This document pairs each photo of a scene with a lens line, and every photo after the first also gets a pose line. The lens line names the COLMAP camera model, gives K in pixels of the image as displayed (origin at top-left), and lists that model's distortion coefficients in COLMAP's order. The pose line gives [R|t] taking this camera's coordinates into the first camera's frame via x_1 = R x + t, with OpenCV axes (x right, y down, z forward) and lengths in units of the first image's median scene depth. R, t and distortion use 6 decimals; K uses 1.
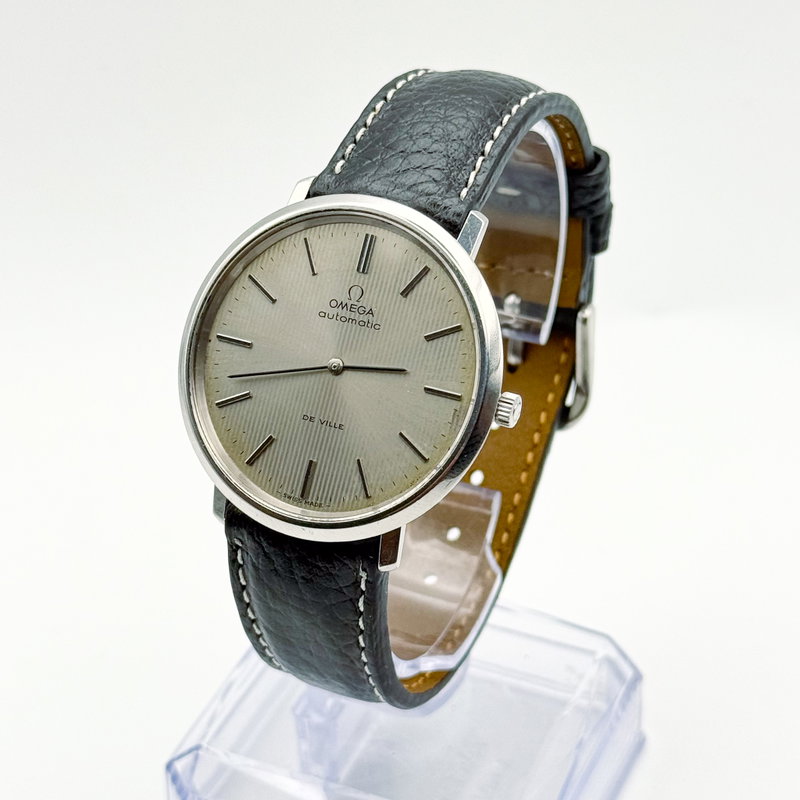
lens RADIAL K [[2038.5, 0, 400.0], [0, 2038.5, 400.0], [0, 0, 1]] dist [0.236705, 0.172848]
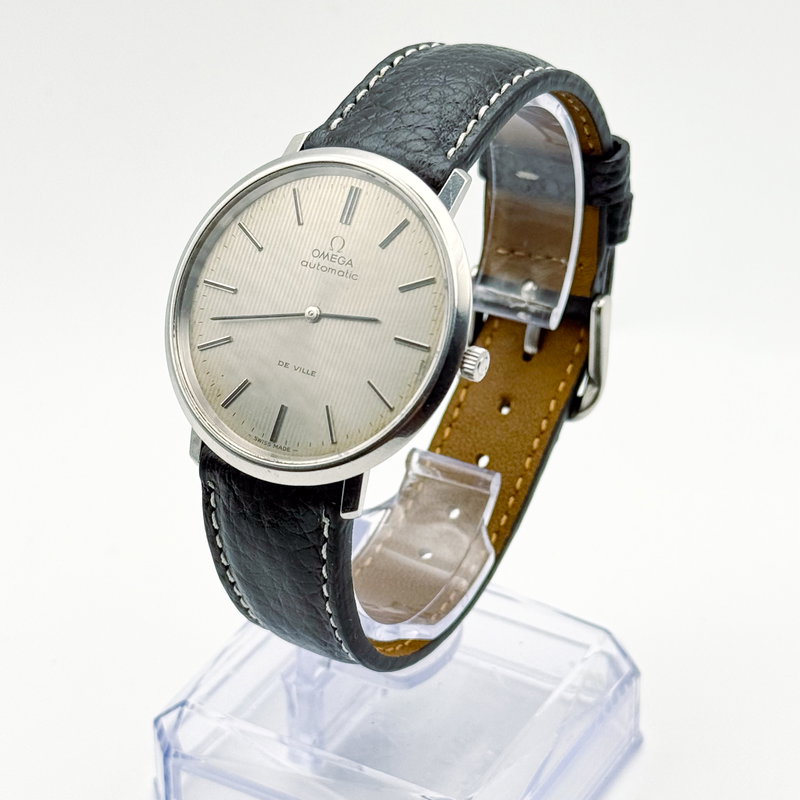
lens RADIAL K [[2038.5, 0, 400.0], [0, 2038.5, 400.0], [0, 0, 1]] dist [0.236705, 0.172848]
pose [[0.994309, 0.061923, -0.086696, 0.097061], [-0.065747, 0.996953, -0.041977, 0.062483], [0.083832, 0.047438, 0.995350, -0.004854]]
